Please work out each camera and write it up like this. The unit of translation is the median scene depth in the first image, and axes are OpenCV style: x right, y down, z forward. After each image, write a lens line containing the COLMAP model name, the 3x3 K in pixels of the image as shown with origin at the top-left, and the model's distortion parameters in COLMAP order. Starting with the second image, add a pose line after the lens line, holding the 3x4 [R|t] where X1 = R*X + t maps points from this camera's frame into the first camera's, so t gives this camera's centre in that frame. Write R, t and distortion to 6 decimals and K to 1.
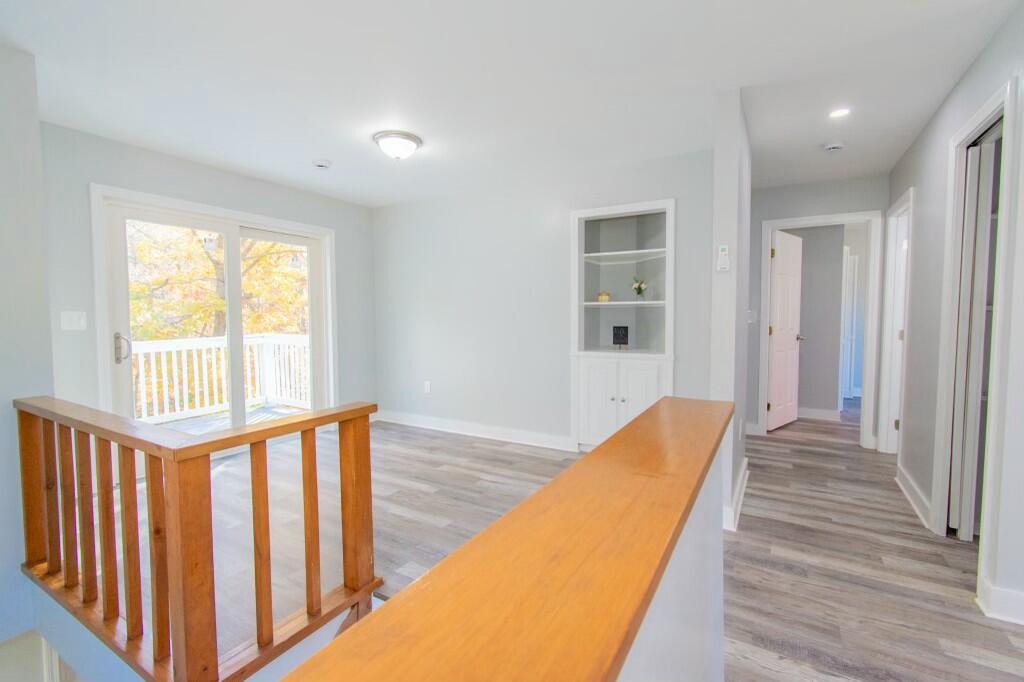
lens RADIAL K [[454.9, 0, 512.0], [0, 454.9, 341.0], [0, 0, 1]] dist [0.001106, 0.000163]
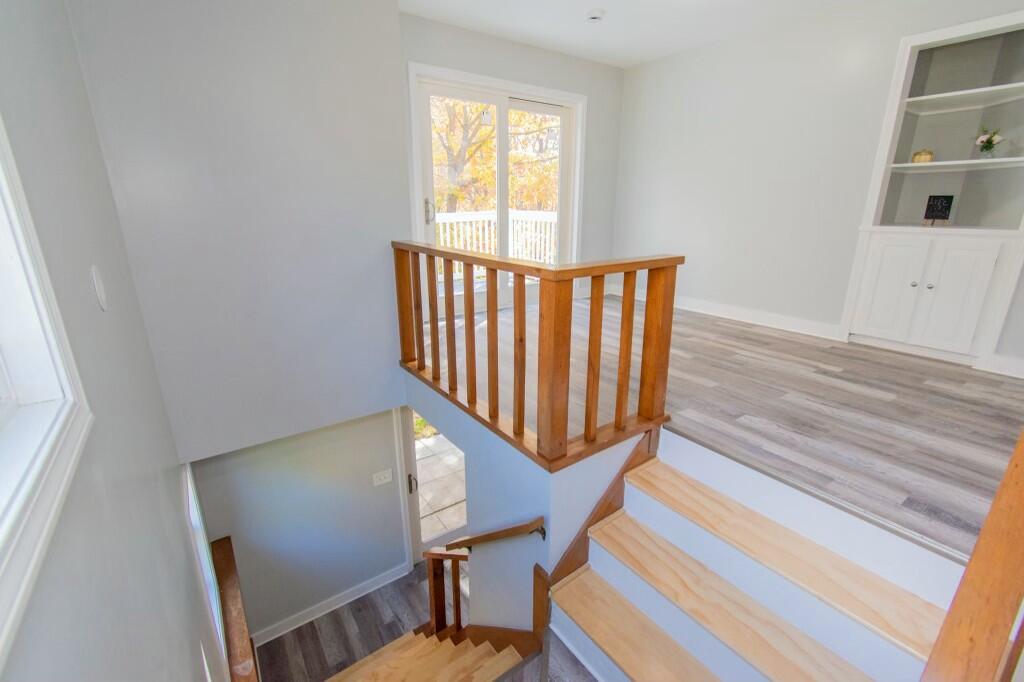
lens RADIAL K [[448.9, 0, 512.0], [0, 448.9, 341.0], [0, 0, 1]] dist [-0.001509, -0.000470]
pose [[0.916296, 0.118935, -0.382434, -0.129234], [-0.024509, 0.969750, 0.242865, 0.046609], [0.399751, -0.213163, 0.891493, -0.051887]]
